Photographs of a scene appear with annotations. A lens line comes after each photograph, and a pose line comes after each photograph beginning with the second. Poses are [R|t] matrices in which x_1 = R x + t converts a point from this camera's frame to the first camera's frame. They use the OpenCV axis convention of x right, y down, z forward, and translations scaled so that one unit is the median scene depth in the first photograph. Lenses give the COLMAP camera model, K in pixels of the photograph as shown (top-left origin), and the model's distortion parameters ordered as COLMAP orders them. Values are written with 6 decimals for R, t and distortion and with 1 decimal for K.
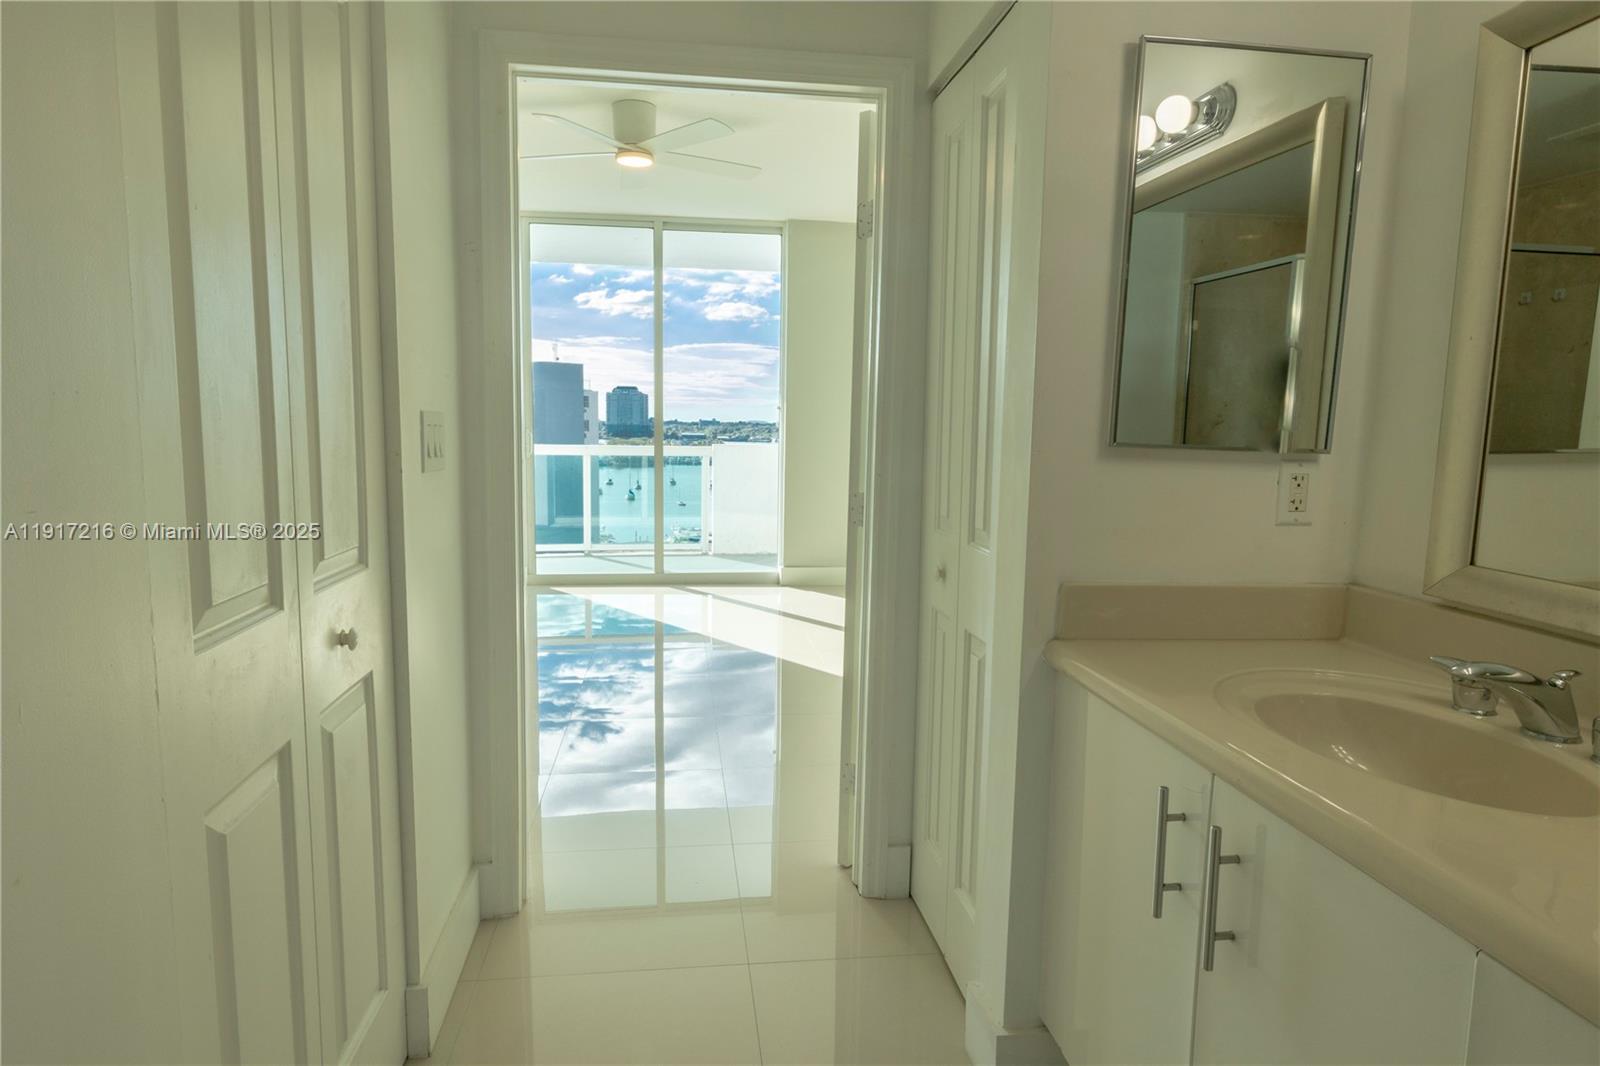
lens RADIAL K [[921.7, 0, 799.7], [0, 921.7, 533.1], [0, 0, 1]] dist [-0.001169, 0.002058]
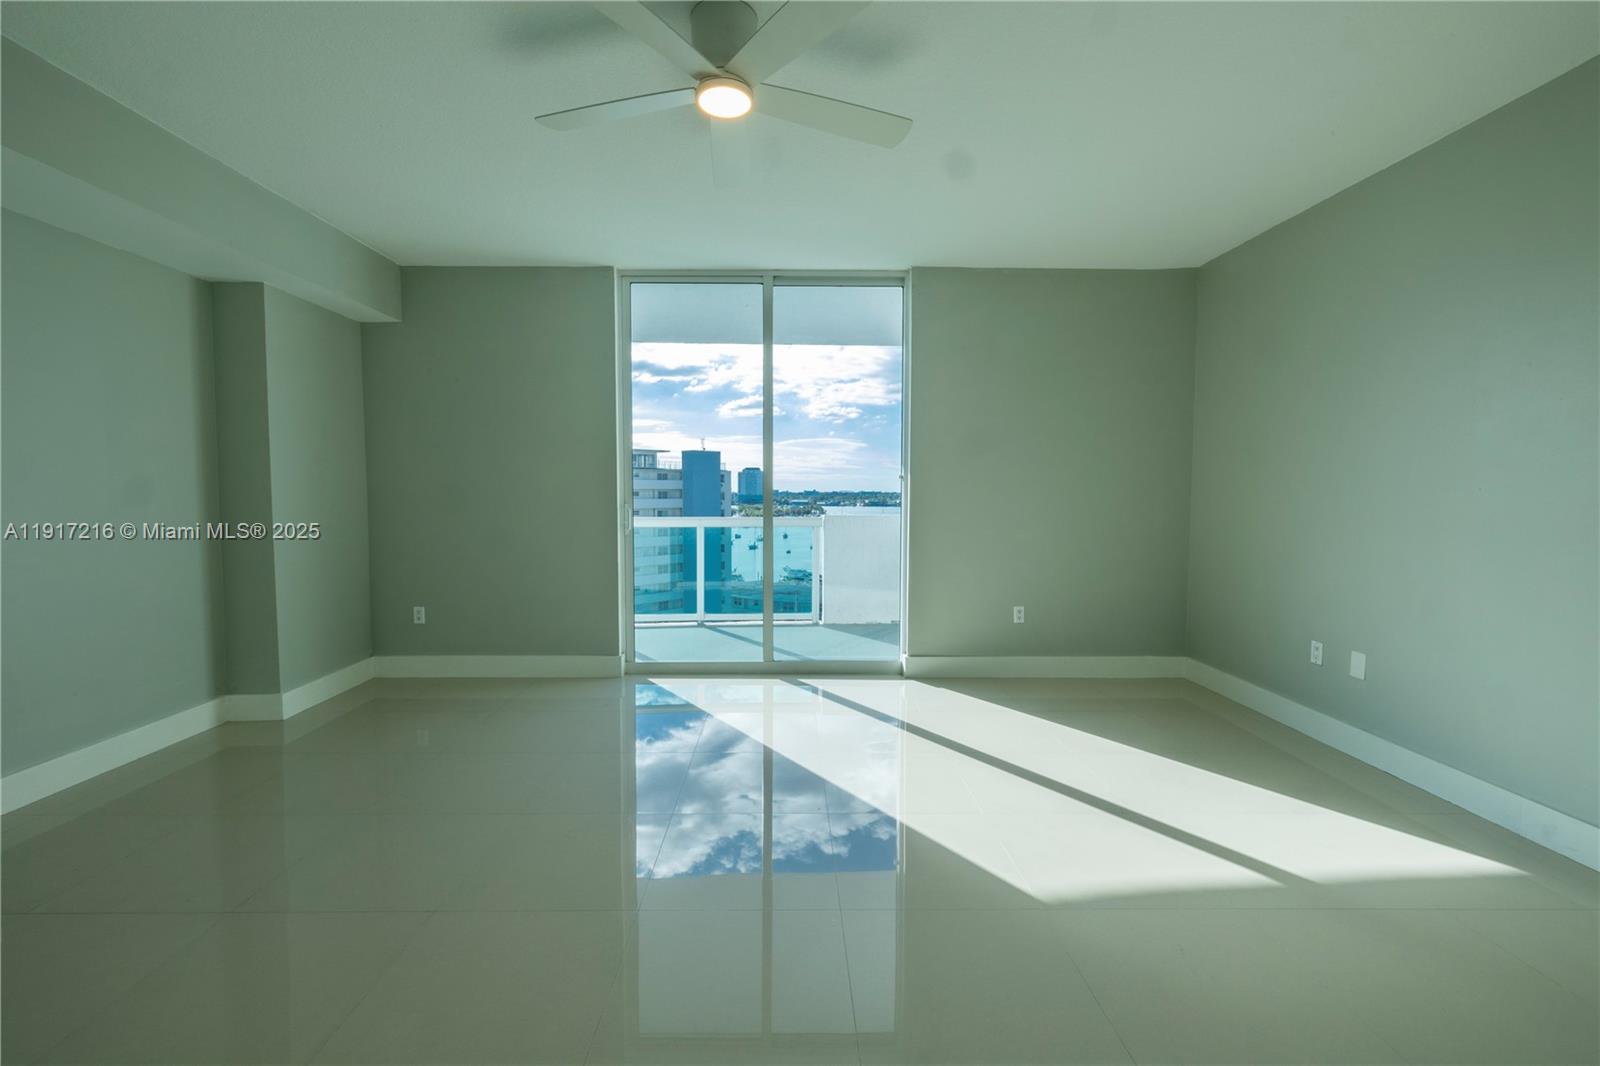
lens RADIAL K [[667.5, 0, 797.5], [0, 667.5, 527.0], [0, 0, 1]] dist [-0.001102, 0.000738]
pose [[0.992978, -0.006218, -0.118134, -0.045938], [-0.001772, 0.997724, -0.067406, -0.042917], [0.118284, 0.067142, 0.990707, 0.348342]]
